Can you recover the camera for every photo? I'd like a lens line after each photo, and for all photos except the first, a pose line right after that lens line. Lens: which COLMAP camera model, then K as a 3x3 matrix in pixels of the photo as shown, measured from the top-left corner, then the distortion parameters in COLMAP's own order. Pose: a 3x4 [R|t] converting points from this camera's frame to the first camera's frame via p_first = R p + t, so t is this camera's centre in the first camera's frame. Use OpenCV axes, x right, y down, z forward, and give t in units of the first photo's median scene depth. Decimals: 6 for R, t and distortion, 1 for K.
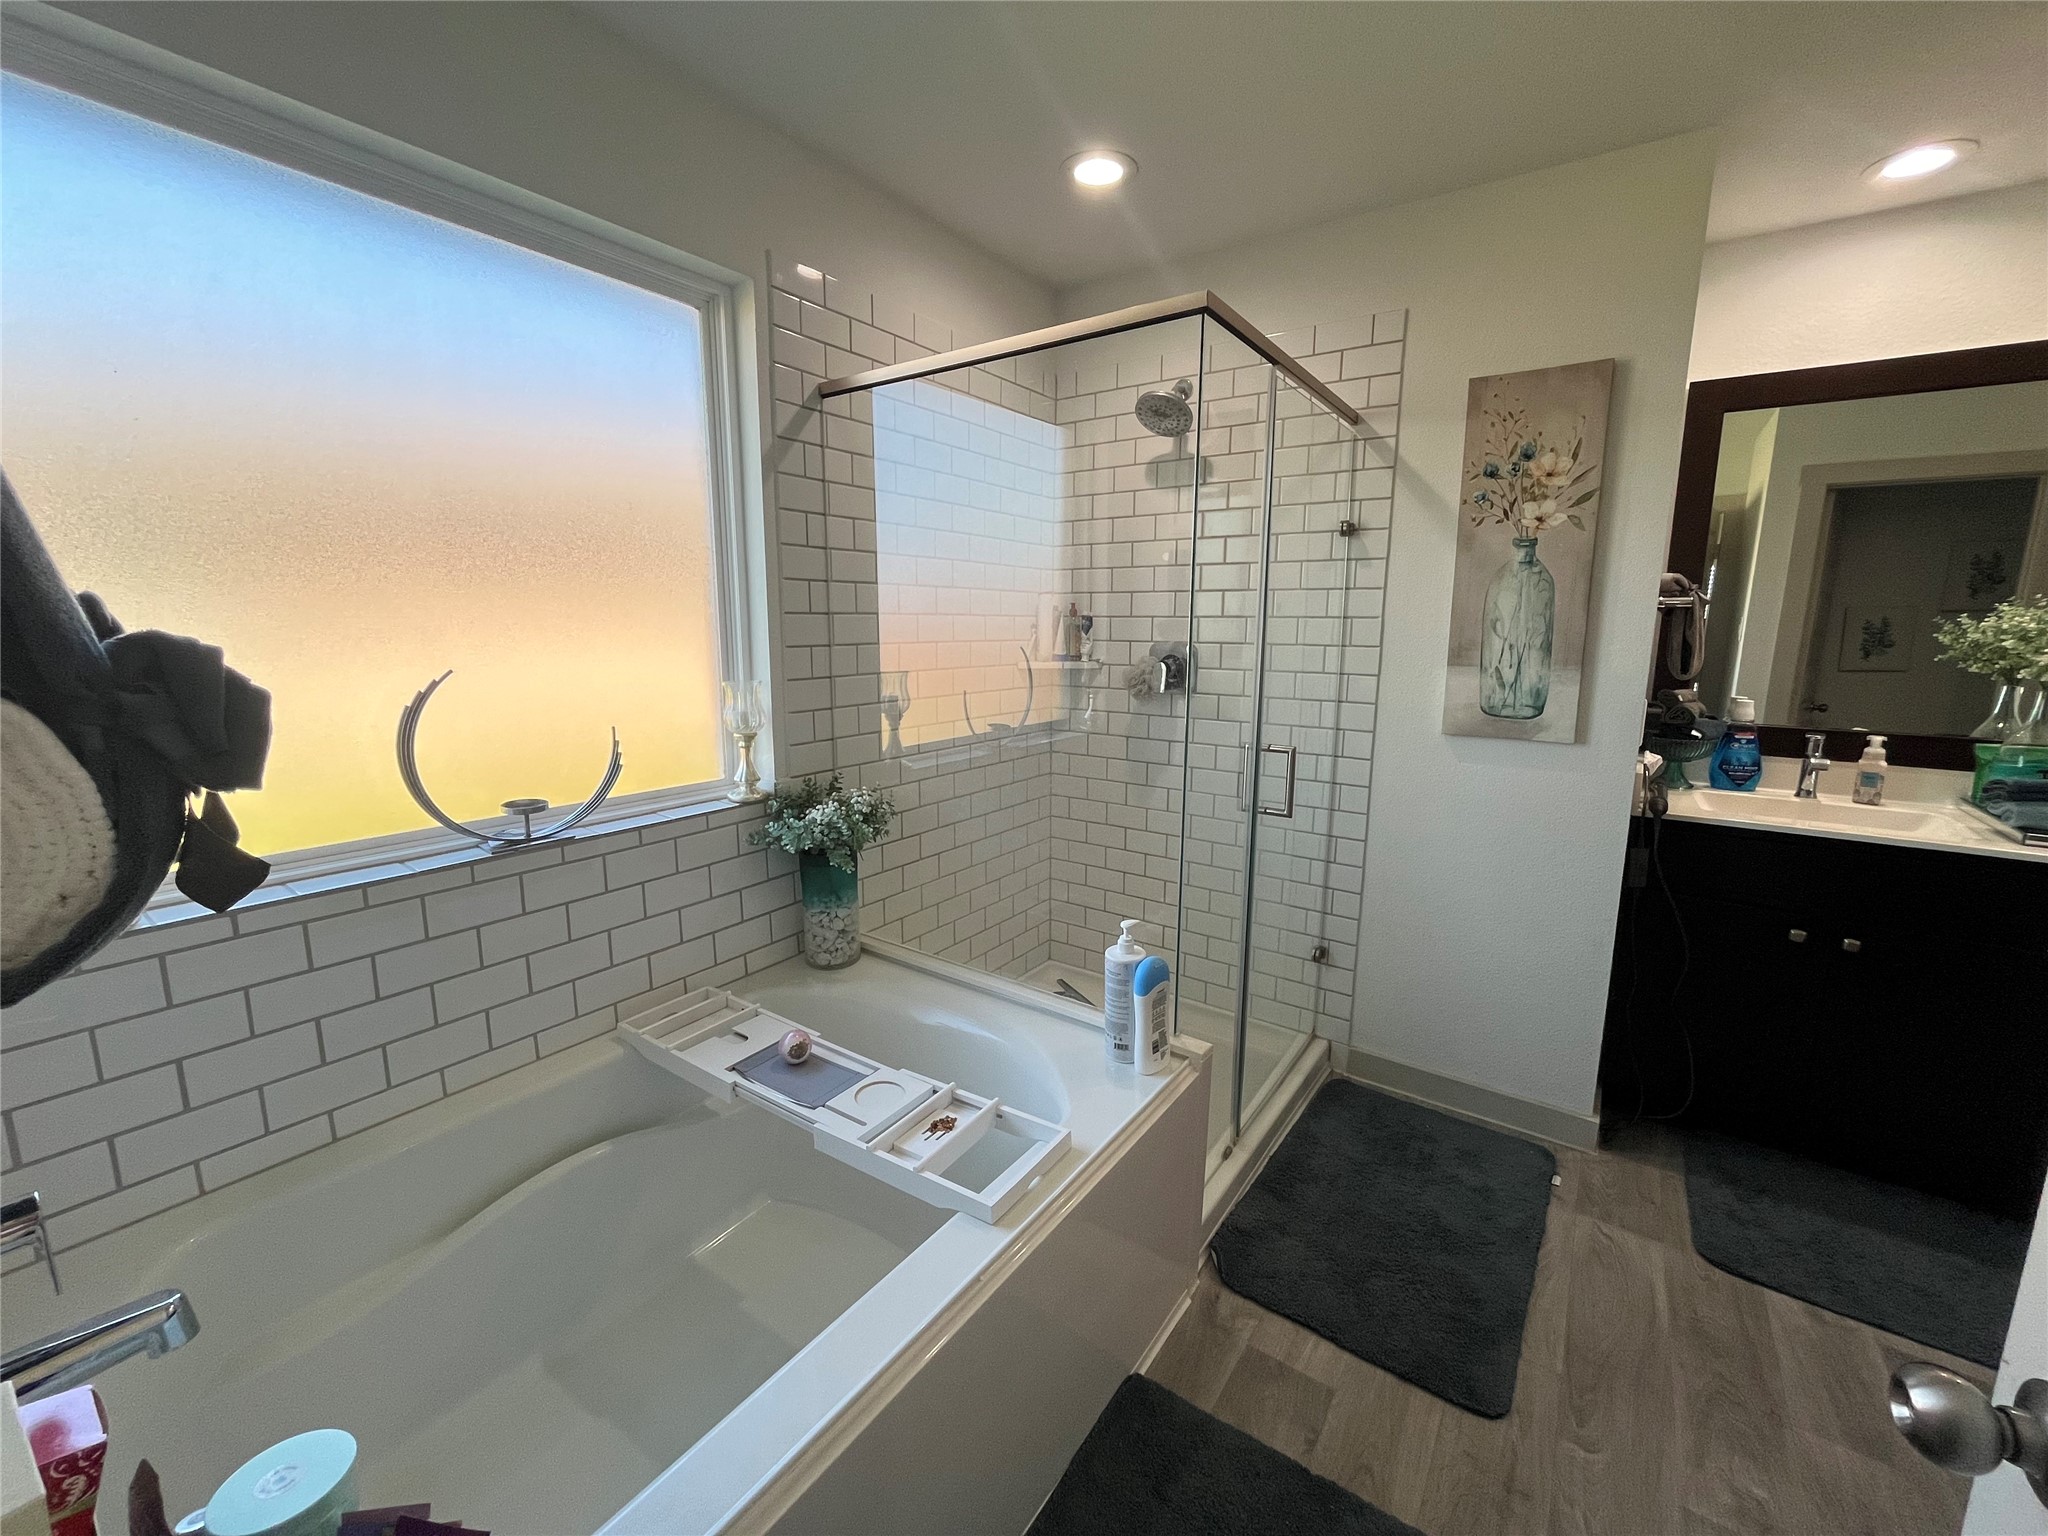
lens RADIAL K [[822.1, 0, 1028.9], [0, 822.1, 763.2], [0, 0, 1]] dist [-0.000153, -0.000132]
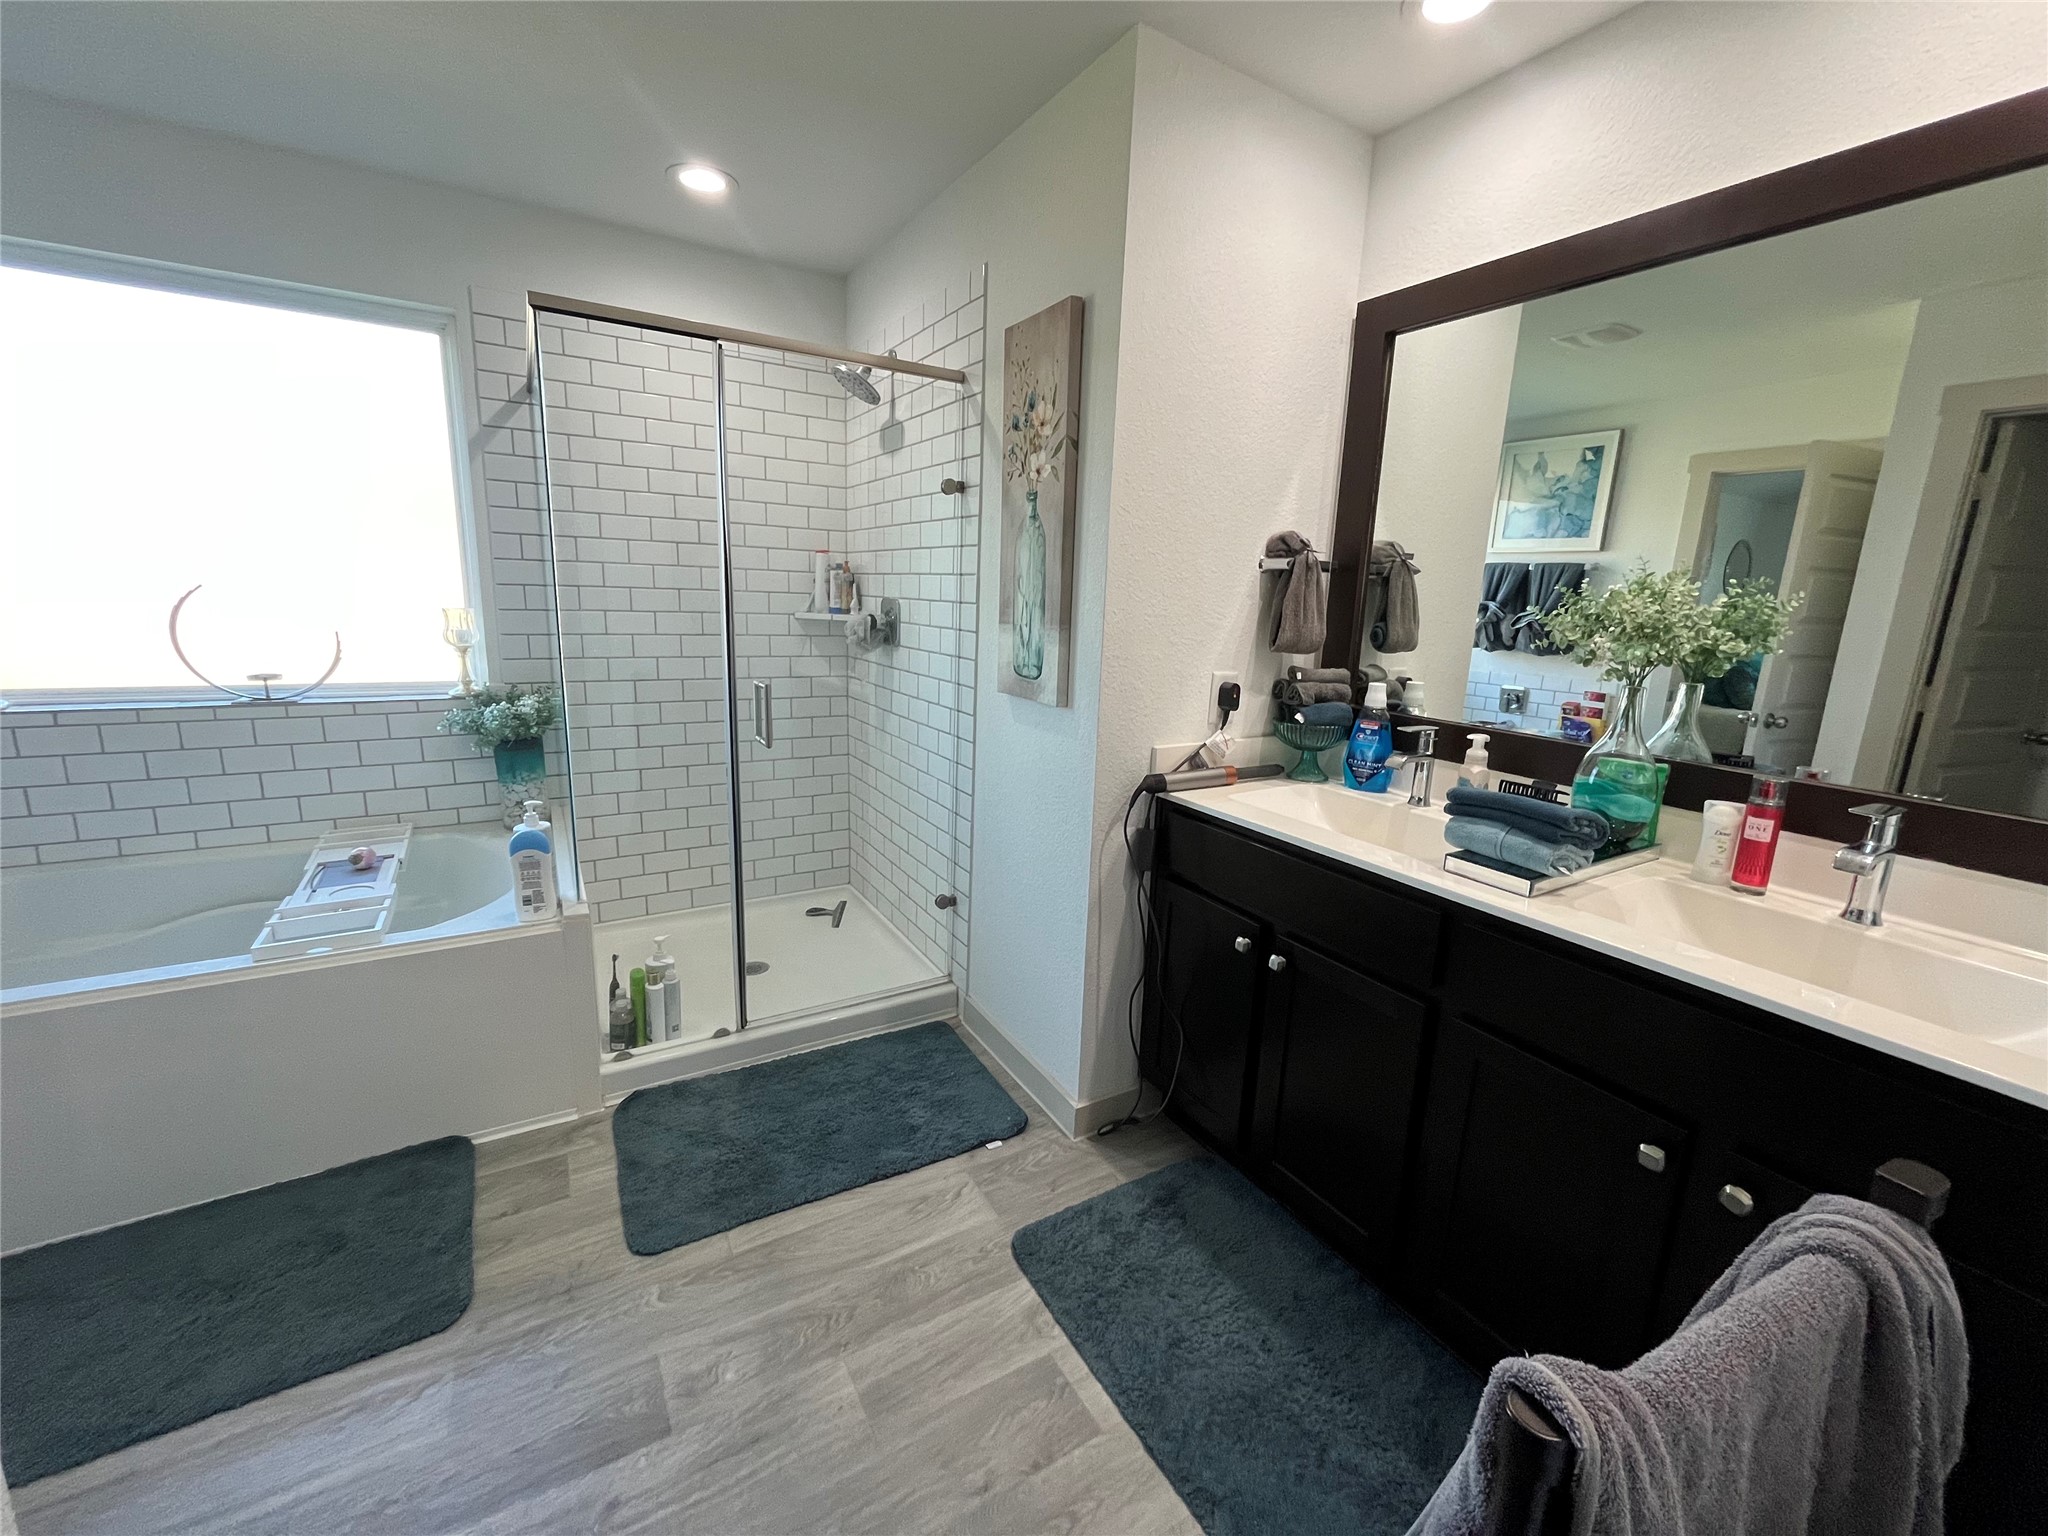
lens RADIAL K [[822.1, 0, 1022.1], [0, 822.1, 761.6], [0, 0, 1]] dist [-0.000153, -0.000132]
pose [[0.914524, 0.108165, -0.389802, 1.003280], [-0.098967, 0.994132, 0.043671, 0.001820], [0.392238, -0.001360, 0.919863, 0.102685]]
